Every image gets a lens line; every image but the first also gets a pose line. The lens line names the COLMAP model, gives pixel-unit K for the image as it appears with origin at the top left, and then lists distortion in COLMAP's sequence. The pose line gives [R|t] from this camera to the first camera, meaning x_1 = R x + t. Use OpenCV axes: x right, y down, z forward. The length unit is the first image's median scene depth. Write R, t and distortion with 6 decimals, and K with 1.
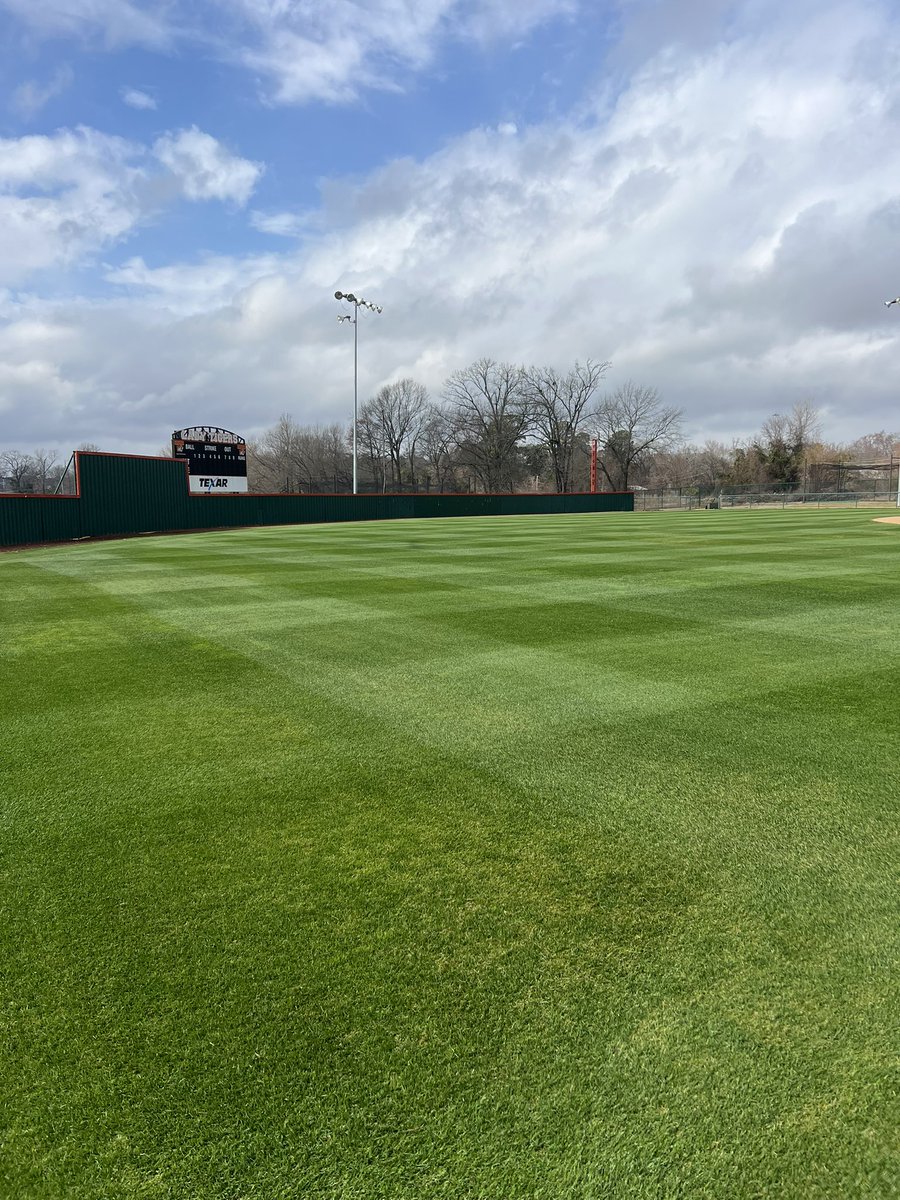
lens RADIAL K [[919.5, 0, 450.0], [0, 919.5, 600.0], [0, 0, 1]] dist [0.054127, -0.006030]
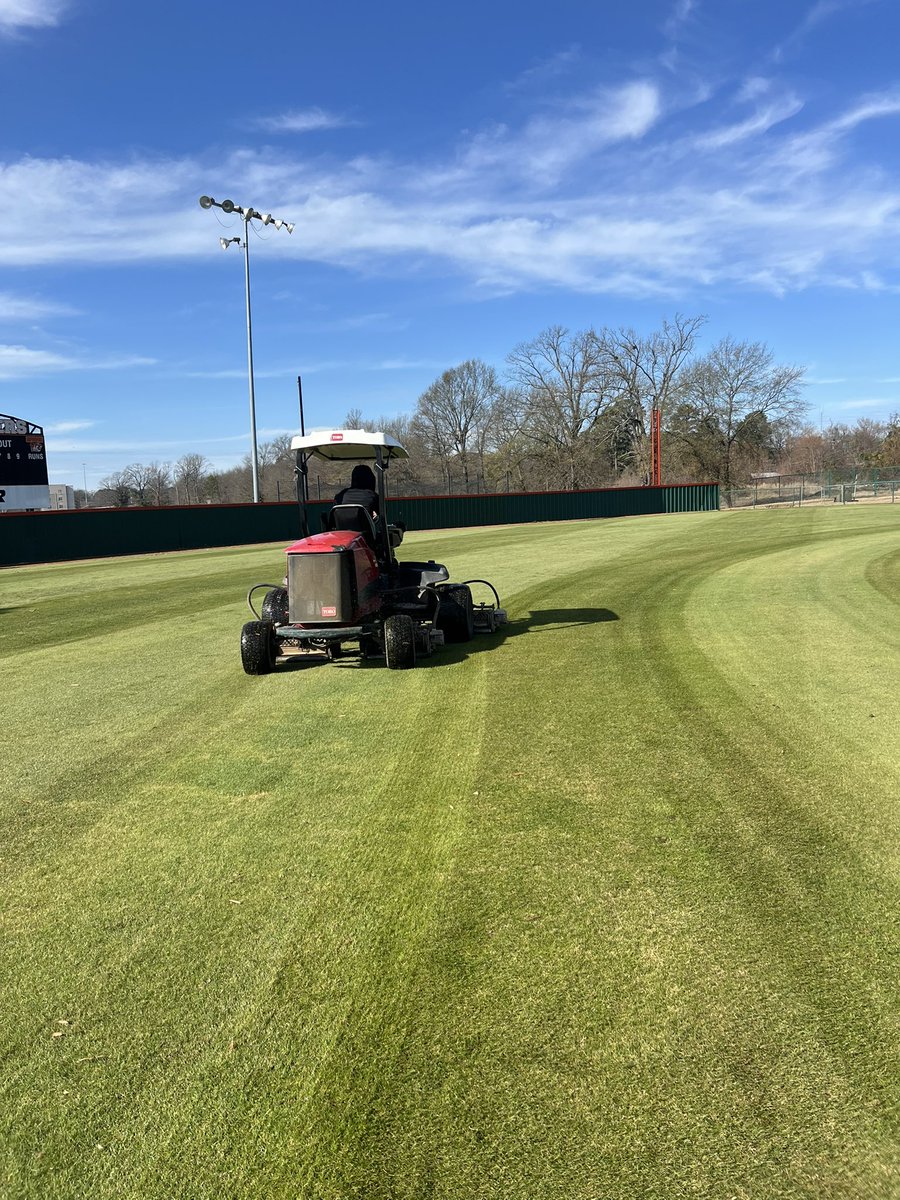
lens RADIAL K [[919.5, 0, 450.0], [0, 919.5, 600.0], [0, 0, 1]] dist [0.054127, -0.006030]
pose [[0.987529, -0.017751, -0.156432, 0.084981], [0.018278, 0.999831, 0.001930, -0.026460], [0.156371, -0.004765, 0.987687, 0.215367]]
